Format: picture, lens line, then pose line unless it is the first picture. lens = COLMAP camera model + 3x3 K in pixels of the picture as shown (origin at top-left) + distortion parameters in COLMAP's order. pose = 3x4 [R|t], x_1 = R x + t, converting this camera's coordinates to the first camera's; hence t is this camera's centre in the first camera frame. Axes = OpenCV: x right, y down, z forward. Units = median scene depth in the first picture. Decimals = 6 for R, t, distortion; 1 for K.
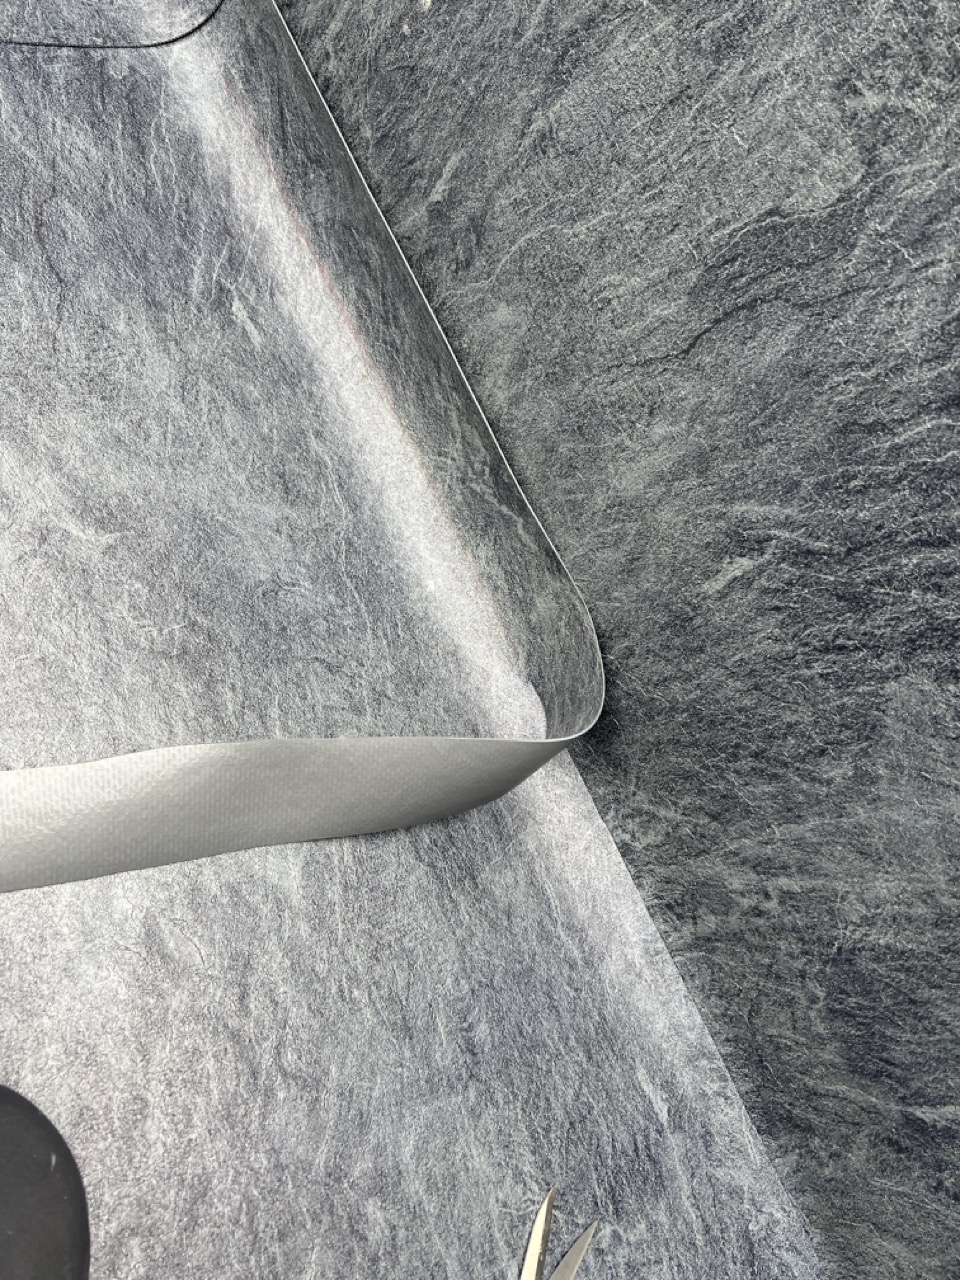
lens RADIAL K [[958.9, 0, 480.0], [0, 958.9, 640.0], [0, 0, 1]] dist [0.053907, -0.057455]
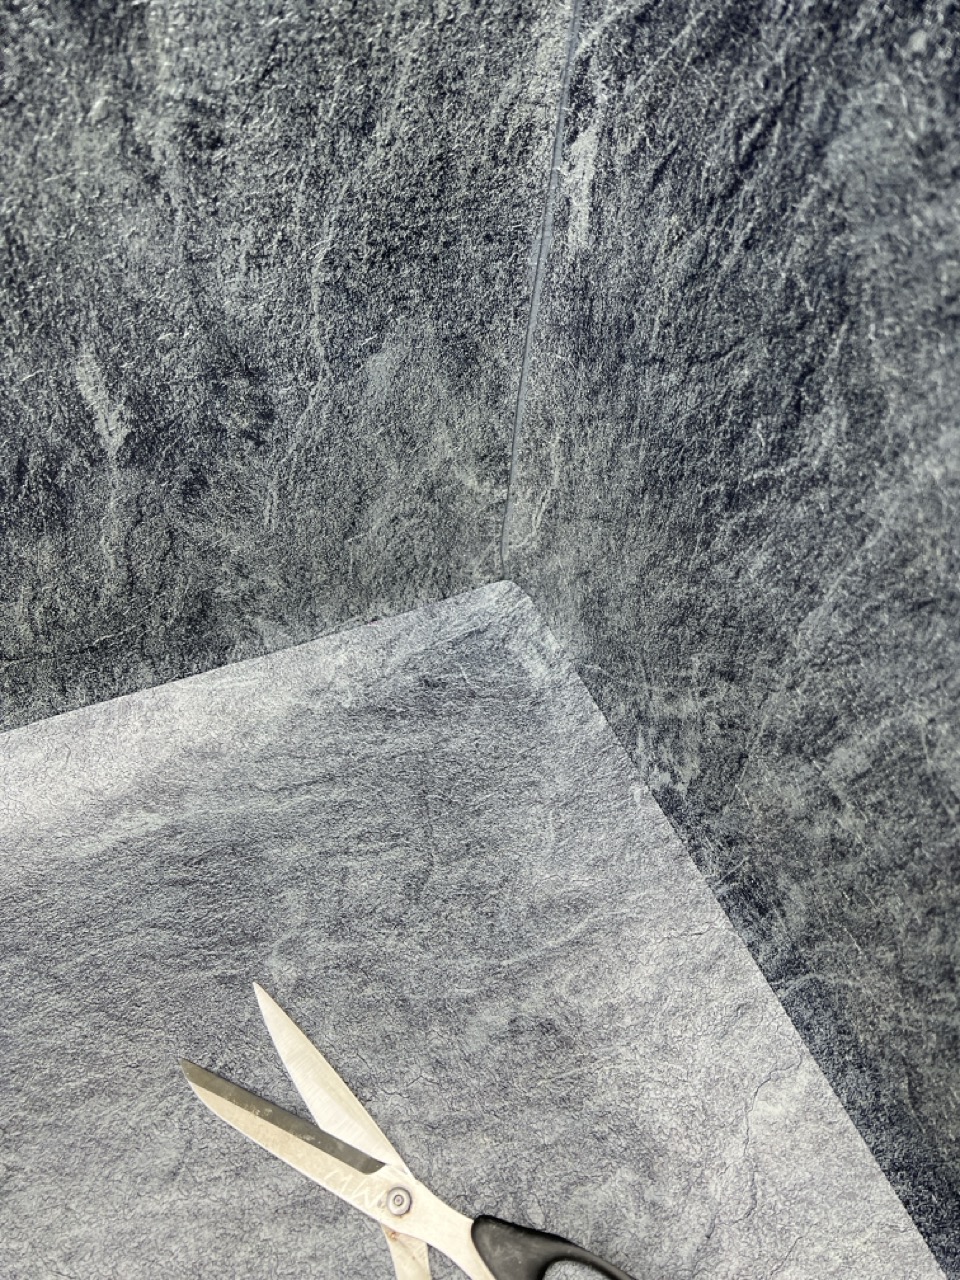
lens RADIAL K [[958.9, 0, 480.0], [0, 958.9, 640.0], [0, 0, 1]] dist [0.053907, -0.057455]
pose [[0.133904, -0.986558, 0.093664, 0.274797], [0.903722, 0.160348, 0.396958, 0.417831], [-0.406641, 0.031492, 0.913045, 0.349965]]
